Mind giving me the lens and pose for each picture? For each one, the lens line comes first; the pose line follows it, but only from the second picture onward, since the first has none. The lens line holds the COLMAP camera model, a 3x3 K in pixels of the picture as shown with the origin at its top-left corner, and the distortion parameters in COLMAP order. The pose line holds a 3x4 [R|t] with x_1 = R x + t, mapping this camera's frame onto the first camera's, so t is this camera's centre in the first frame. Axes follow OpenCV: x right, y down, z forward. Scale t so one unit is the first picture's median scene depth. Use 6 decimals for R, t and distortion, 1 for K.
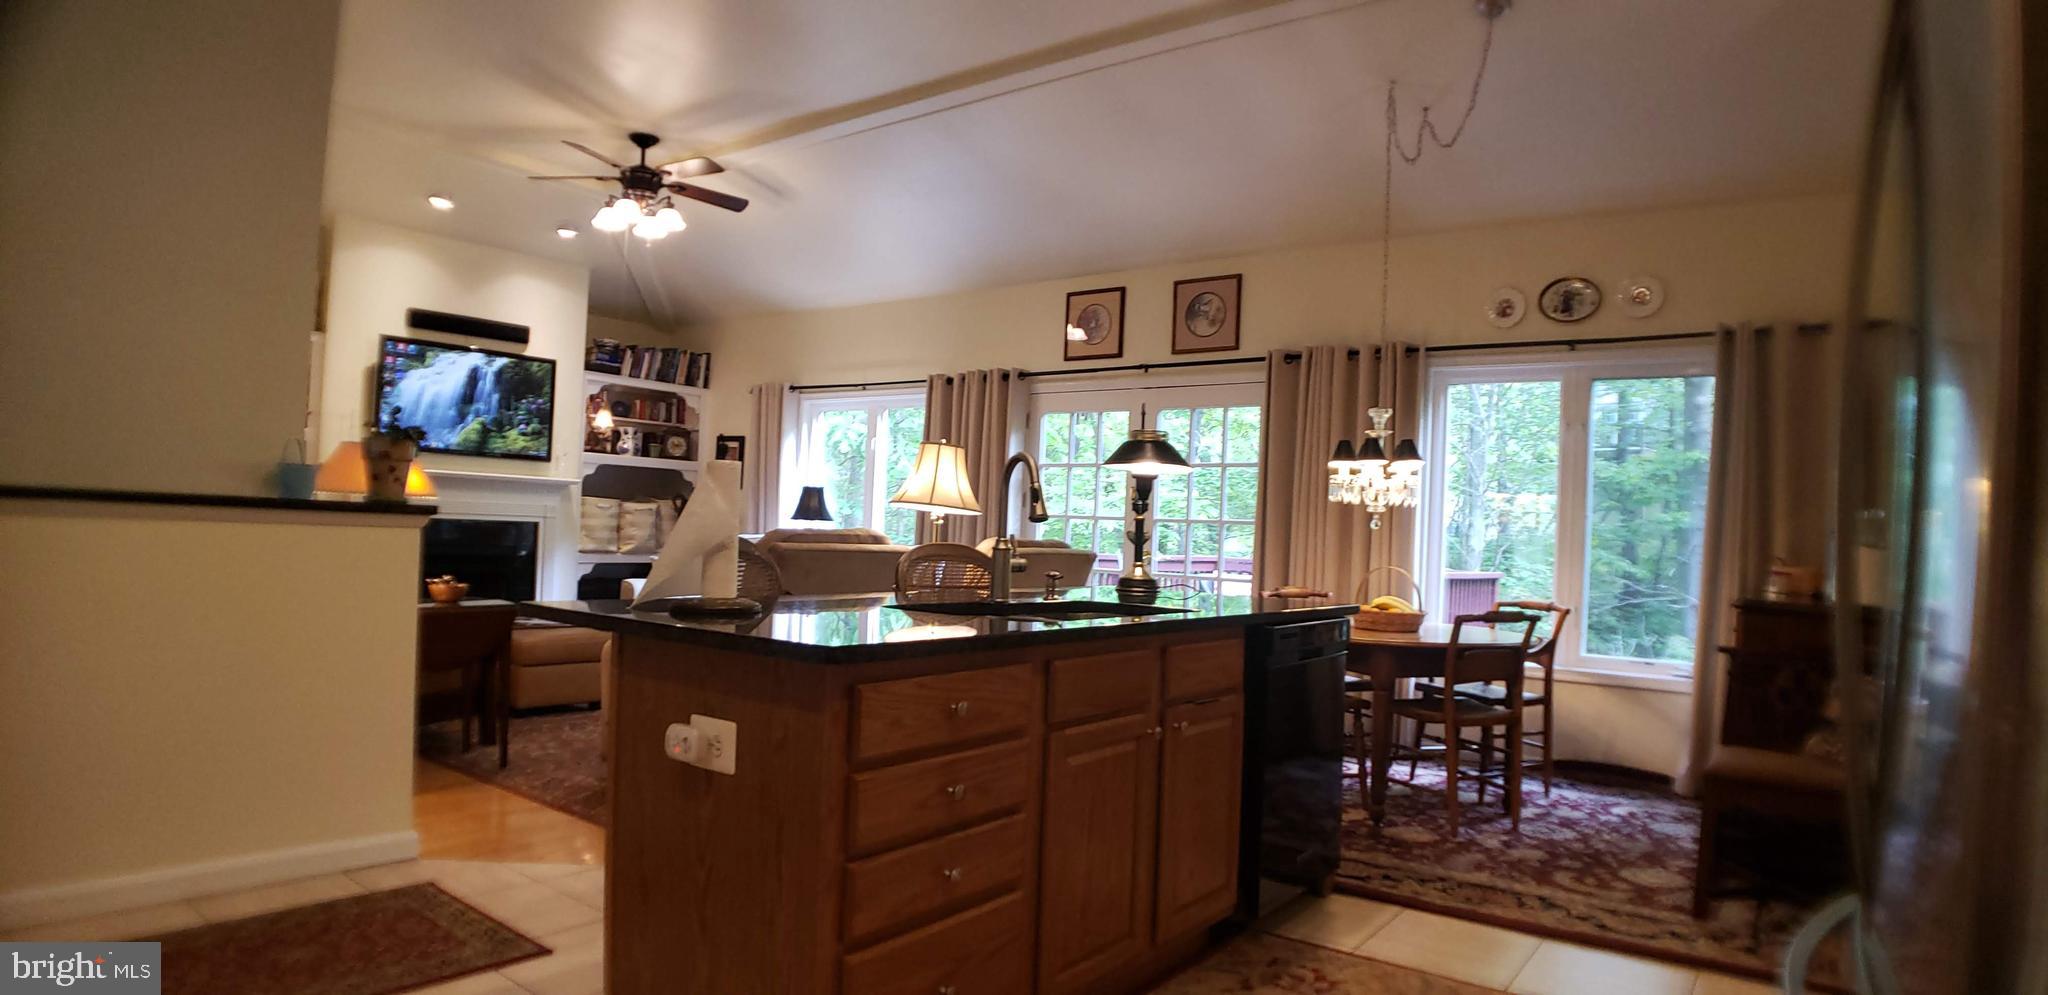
lens RADIAL K [[1108.7, 0, 1024.0], [0, 1108.7, 497.5], [0, 0, 1]] dist [-0.095808, 0.000052]
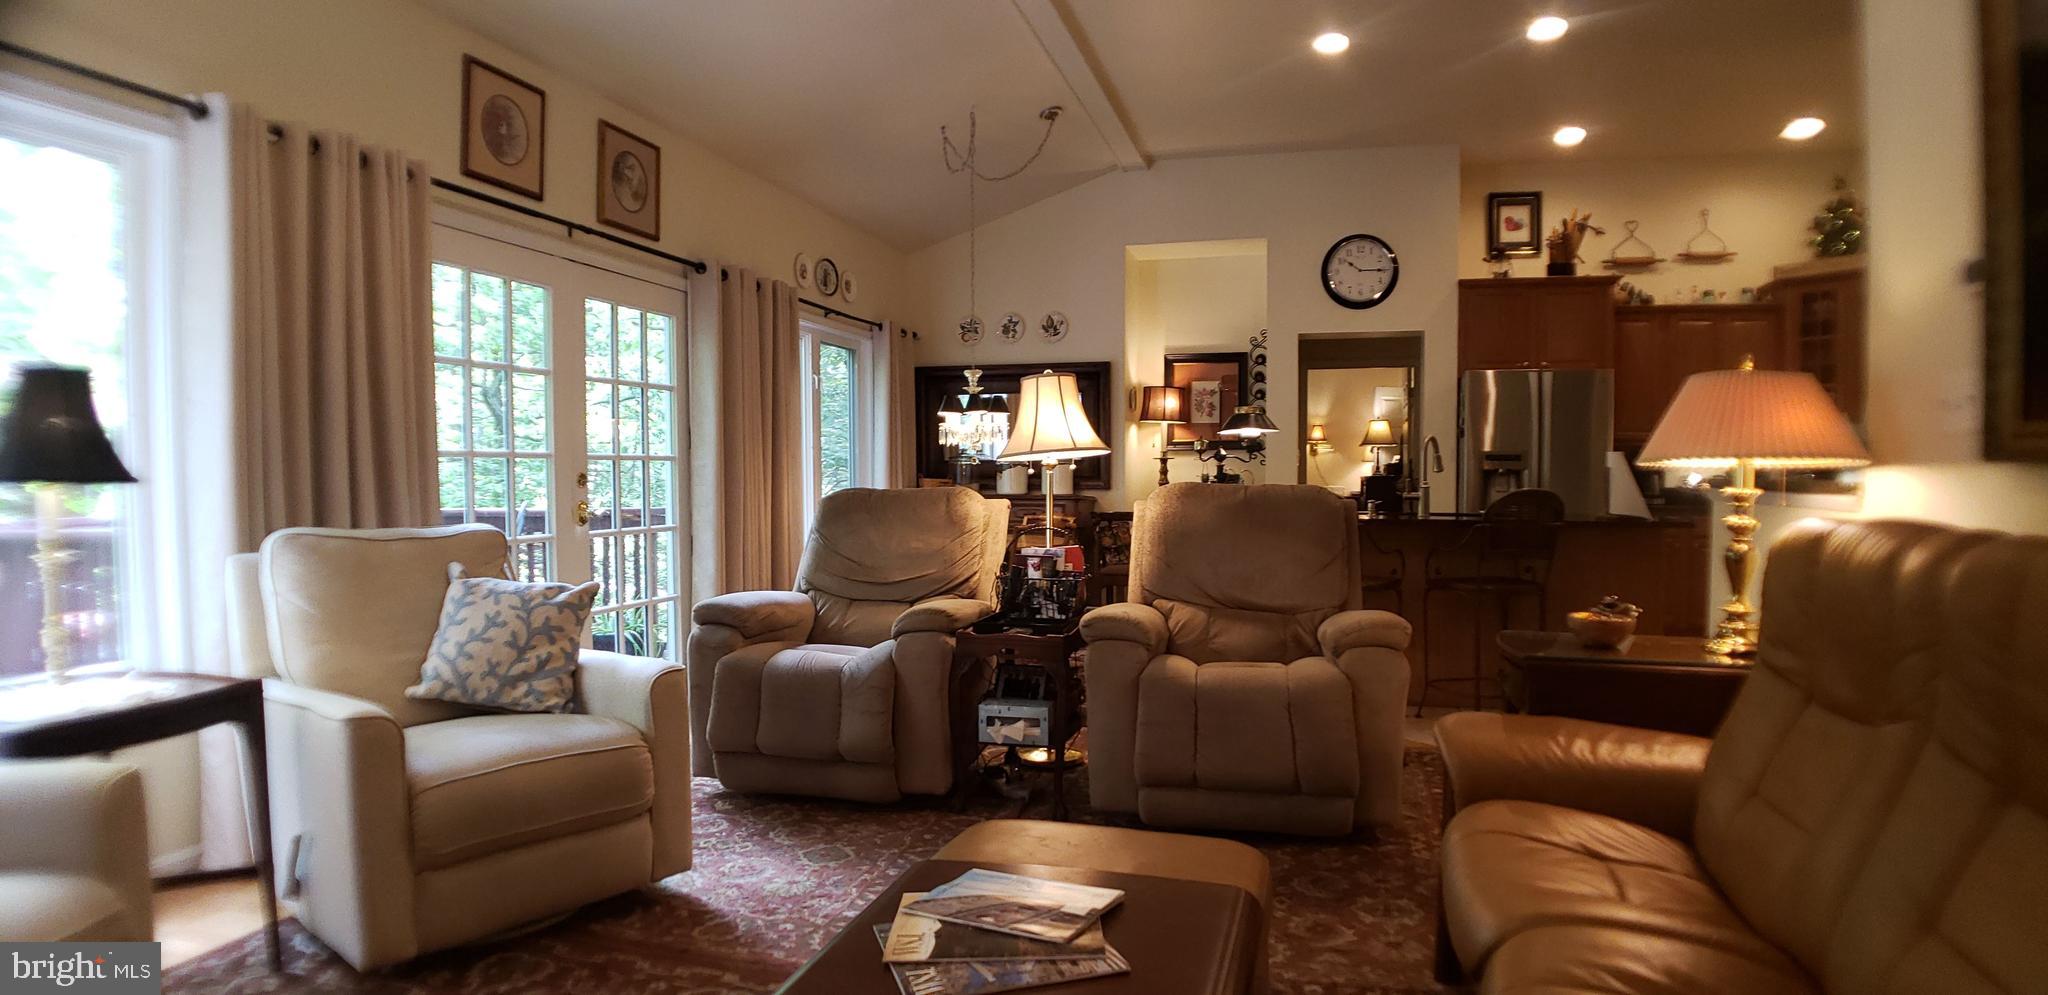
lens RADIAL K [[1088.2, 0, 1031.6], [0, 1088.2, 532.3], [0, 0, 1]] dist [-0.085107, 0.001337]
pose [[-0.378076, -0.090841, 0.921307, -0.564465], [-0.040365, 0.995845, 0.081626, 0.002248], [-0.924894, -0.006327, -0.380172, 0.908512]]
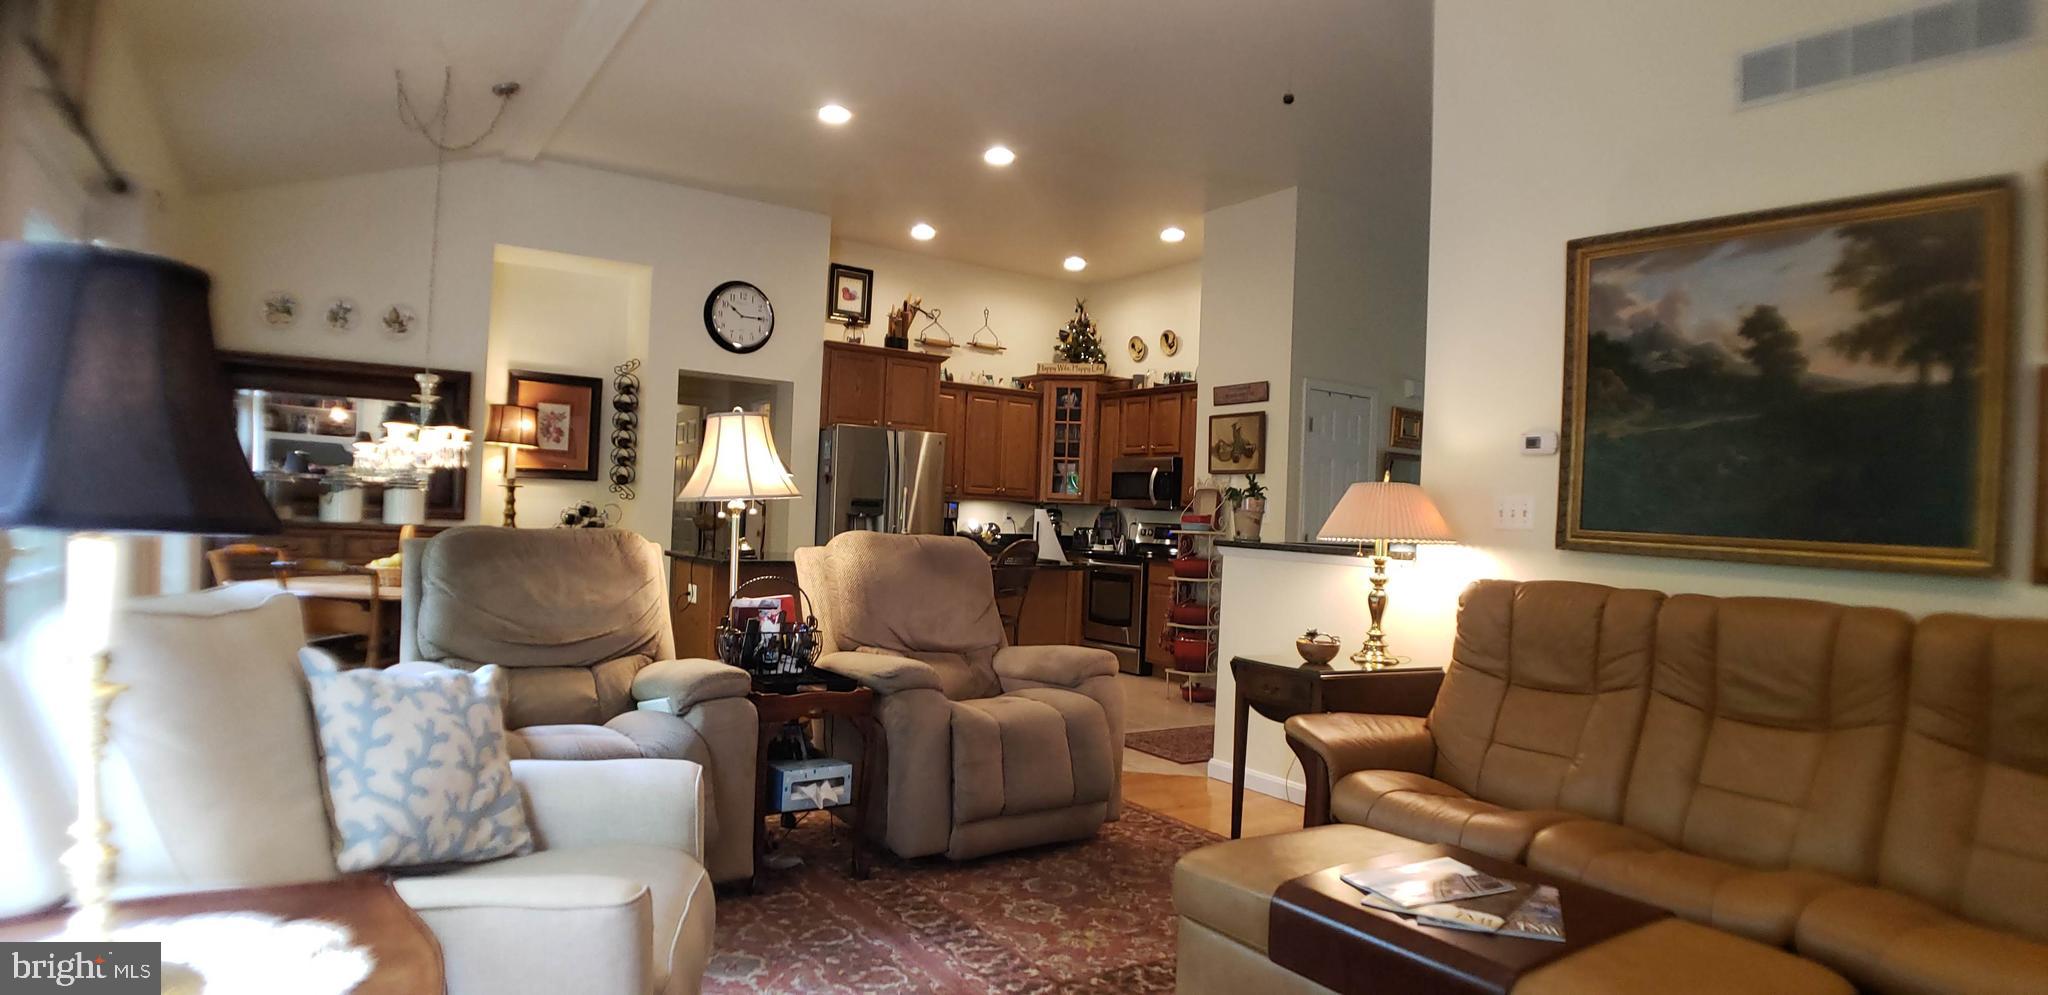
lens RADIAL K [[1114.2, 0, 1024.0], [0, 1114.2, 497.5], [0, 0, 1]] dist [-0.075529, -0.000821]
pose [[-0.944862, -0.077514, 0.318162, -0.349006], [-0.092832, 0.995127, -0.033246, 0.012143], [-0.314034, -0.060948, -0.947453, 1.154846]]
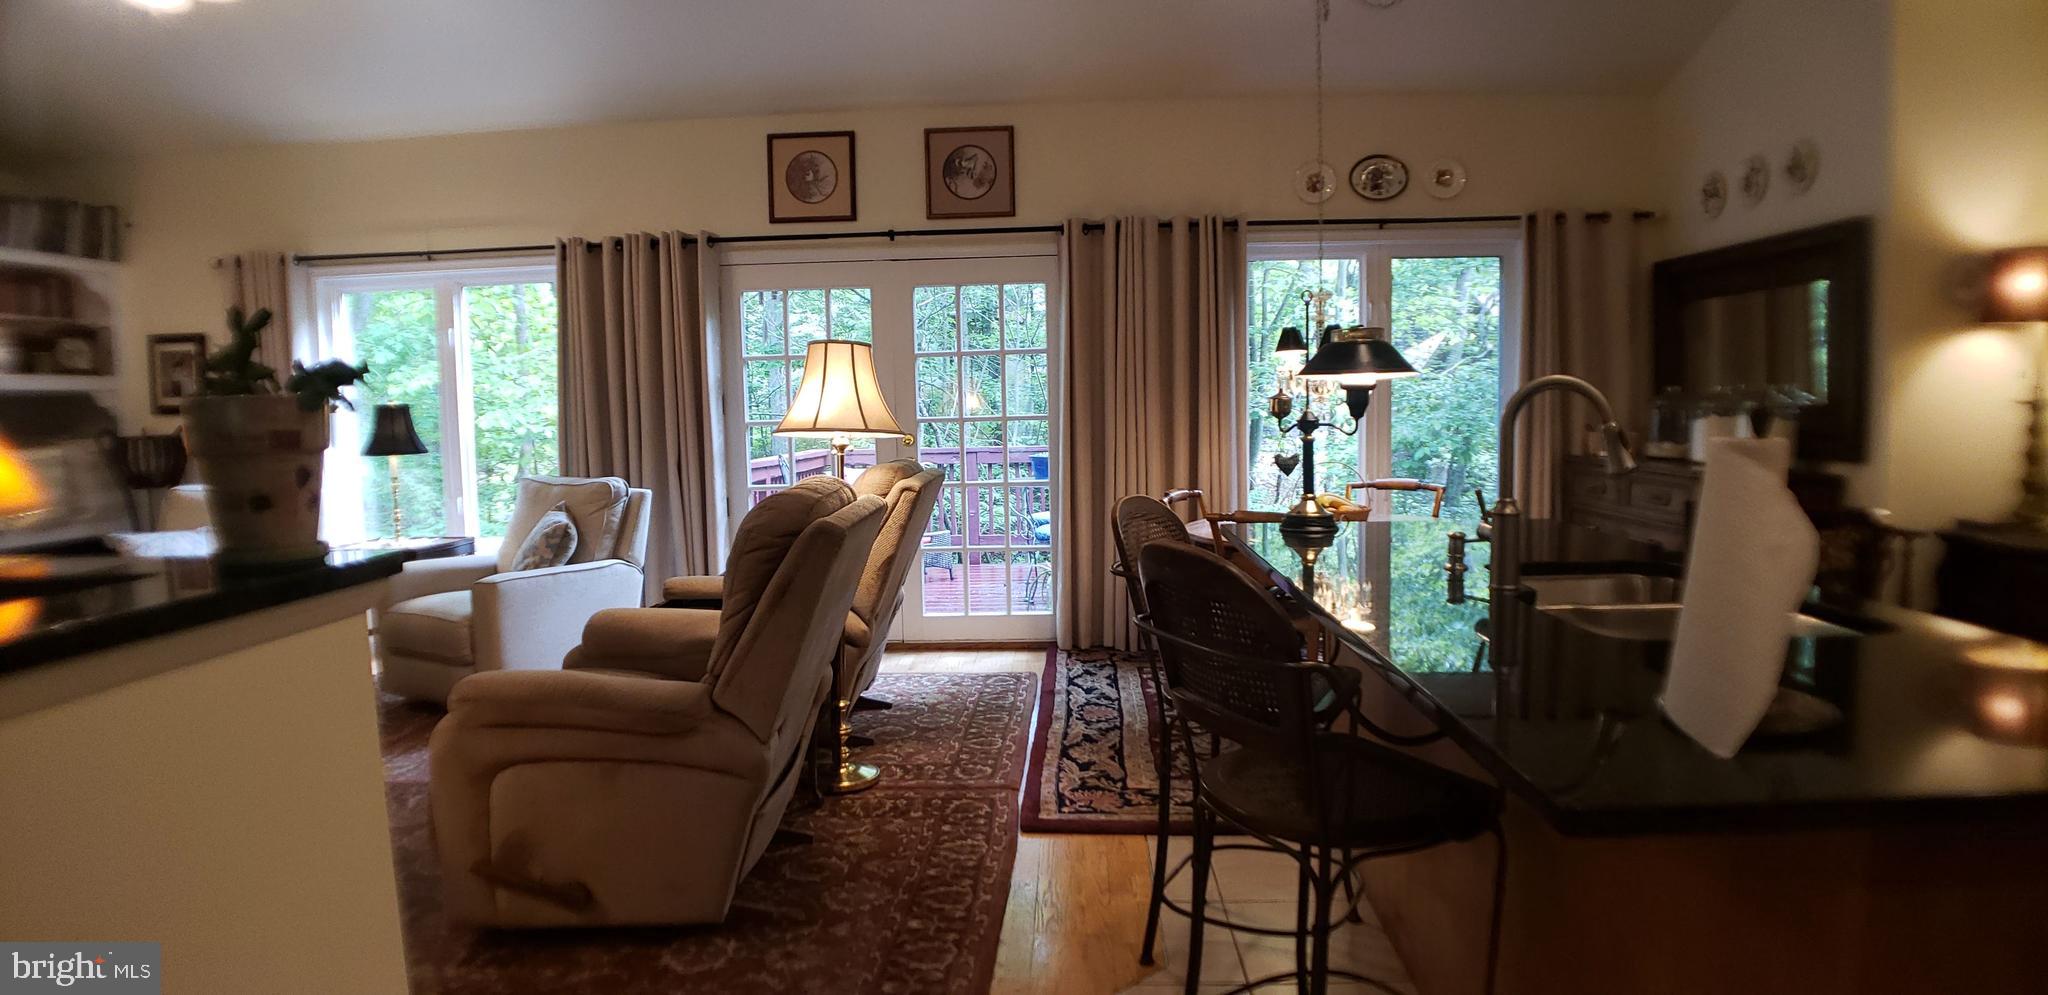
lens RADIAL K [[1114.2, 0, 1024.0], [0, 1114.2, 497.5], [0, 0, 1]] dist [-0.075529, -0.000821]
pose [[0.822550, -0.108039, 0.558335, -0.263416], [0.040320, 0.990397, 0.132244, -0.027533], [-0.567261, -0.086266, 0.819007, 0.238660]]
